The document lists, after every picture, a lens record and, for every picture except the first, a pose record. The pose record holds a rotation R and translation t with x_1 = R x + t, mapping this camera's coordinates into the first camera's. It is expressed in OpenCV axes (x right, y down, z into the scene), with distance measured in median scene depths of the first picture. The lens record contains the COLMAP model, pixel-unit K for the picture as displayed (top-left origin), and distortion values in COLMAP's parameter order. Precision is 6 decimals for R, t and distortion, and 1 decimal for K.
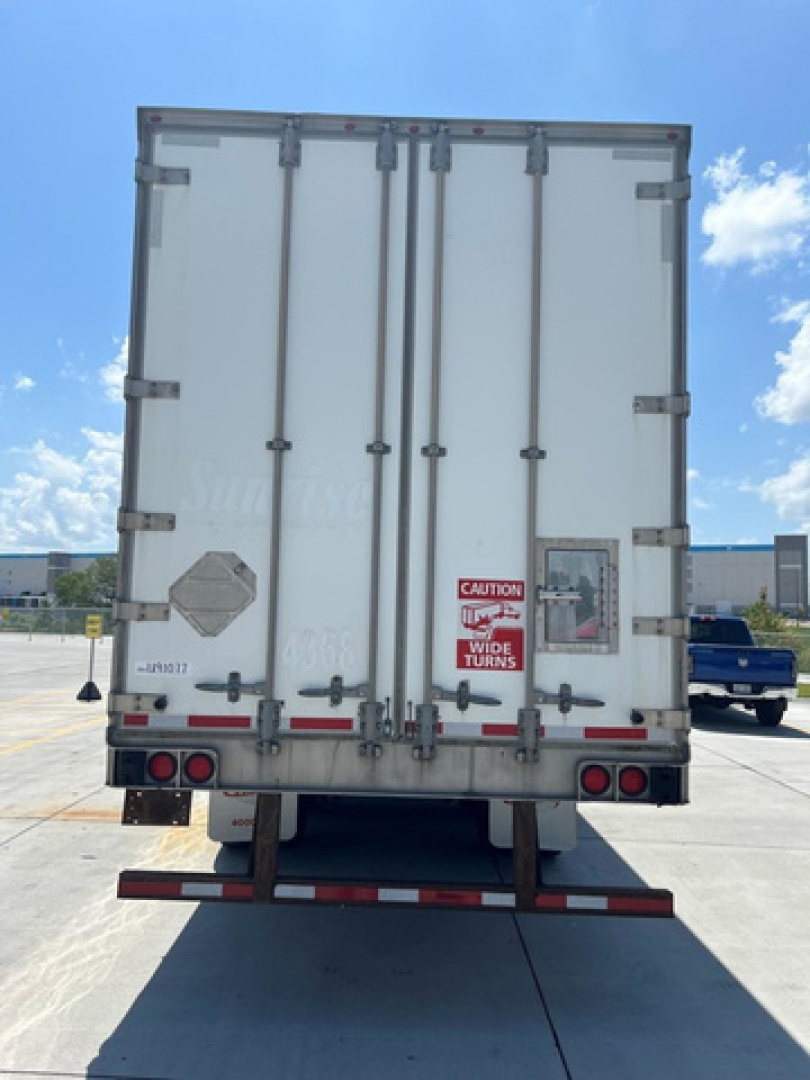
lens RADIAL K [[822.8, 0, 413.2], [0, 822.8, 553.5], [0, 0, 1]] dist [0.058962, -0.070572]
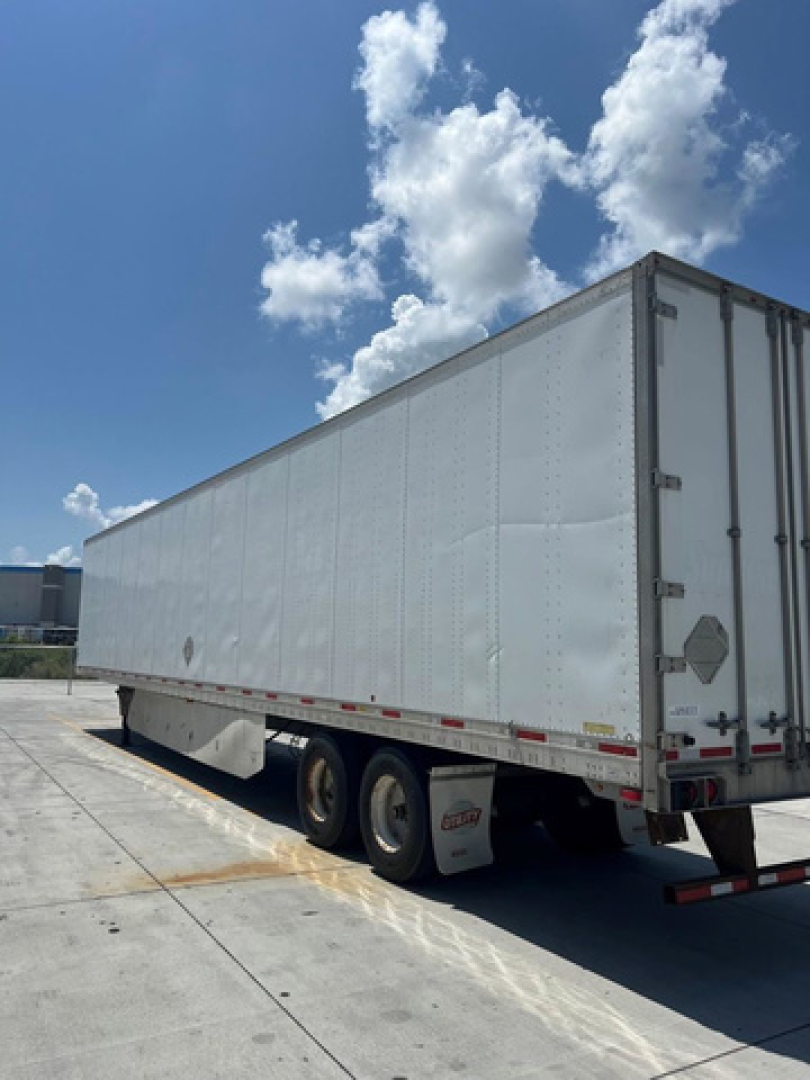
lens RADIAL K [[811.2, 0, 410.6], [0, 811.2, 545.5], [0, 0, 1]] dist [0.043597, -0.051235]
pose [[0.848017, 0.058169, 0.526768, -1.284897], [-0.036143, 0.997992, -0.052019, -0.027844], [-0.528736, 0.025074, 0.848416, 0.186167]]
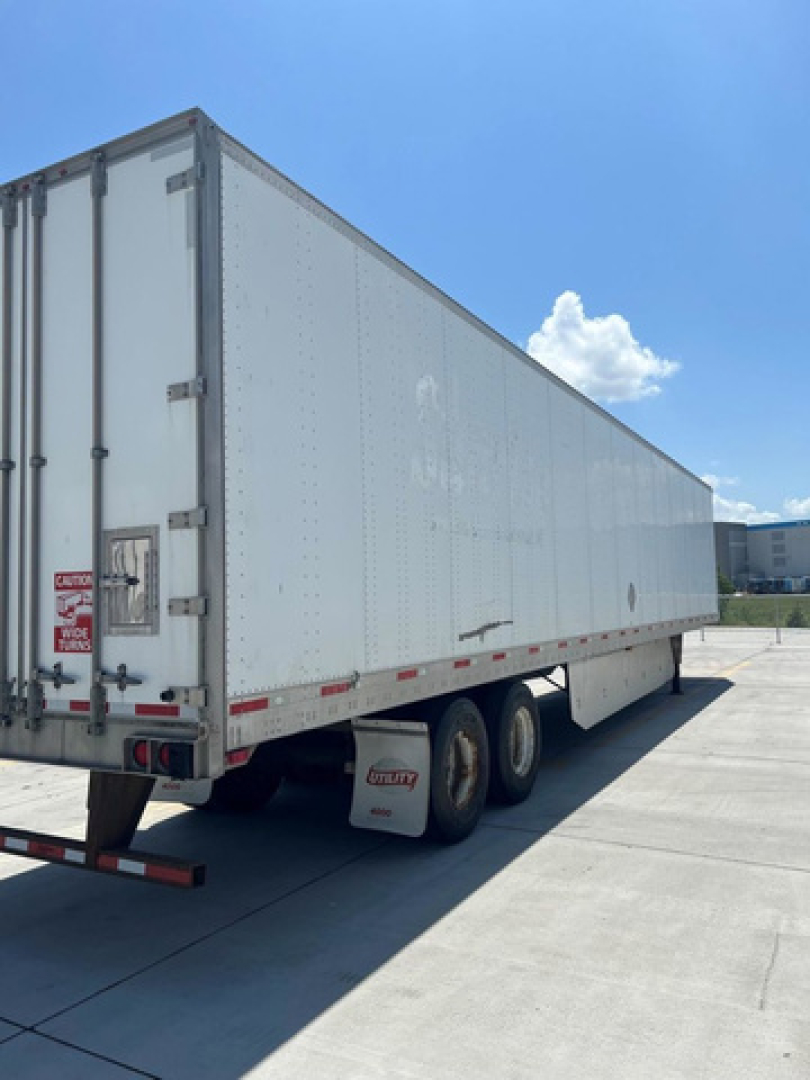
lens RADIAL K [[859.9, 0, 405.0], [0, 859.9, 540.0], [0, 0, 1]] dist [0.025482, -0.000249]
pose [[0.862395, -0.083034, -0.499380, 1.068563], [0.087939, 0.996031, -0.013750, 0.044121], [0.498540, -0.032057, 0.866274, 0.211065]]
